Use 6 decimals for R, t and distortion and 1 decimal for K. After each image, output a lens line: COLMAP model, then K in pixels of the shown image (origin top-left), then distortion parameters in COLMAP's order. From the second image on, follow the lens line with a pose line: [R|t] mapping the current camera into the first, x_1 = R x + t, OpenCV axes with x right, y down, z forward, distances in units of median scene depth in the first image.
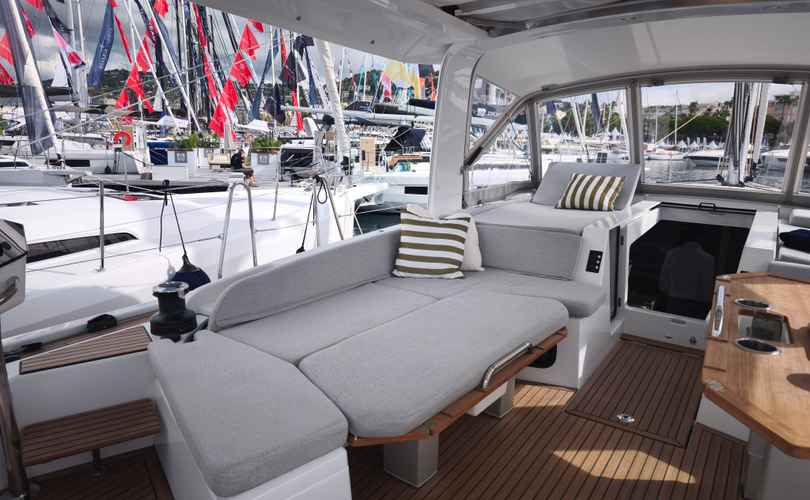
lens RADIAL K [[545.1, 0, 405.0], [0, 545.1, 250.0], [0, 0, 1]] dist [-0.018688, -0.002164]
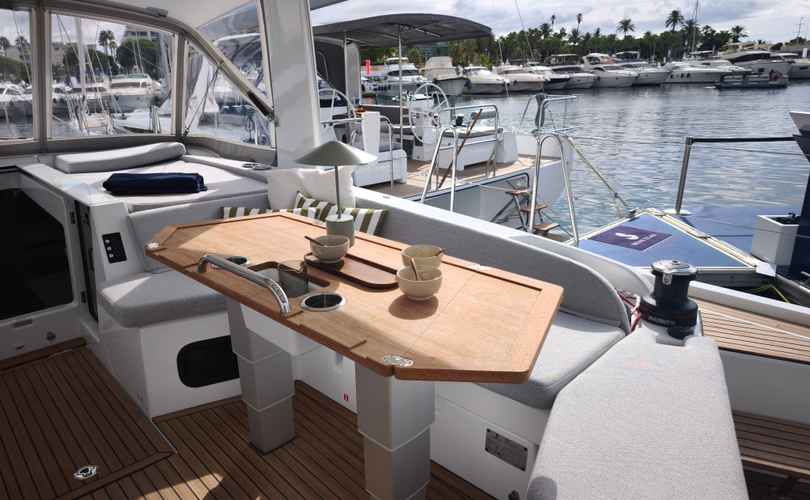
lens RADIAL K [[548.3, 0, 380.0], [0, 548.3, 247.0], [0, 0, 1]] dist [-0.003549, -0.003131]
pose [[0.234442, -0.320065, 0.917930, -0.047092], [0.239693, 0.934125, 0.264494, -0.043942], [-0.942117, 0.158012, 0.295716, 0.222551]]
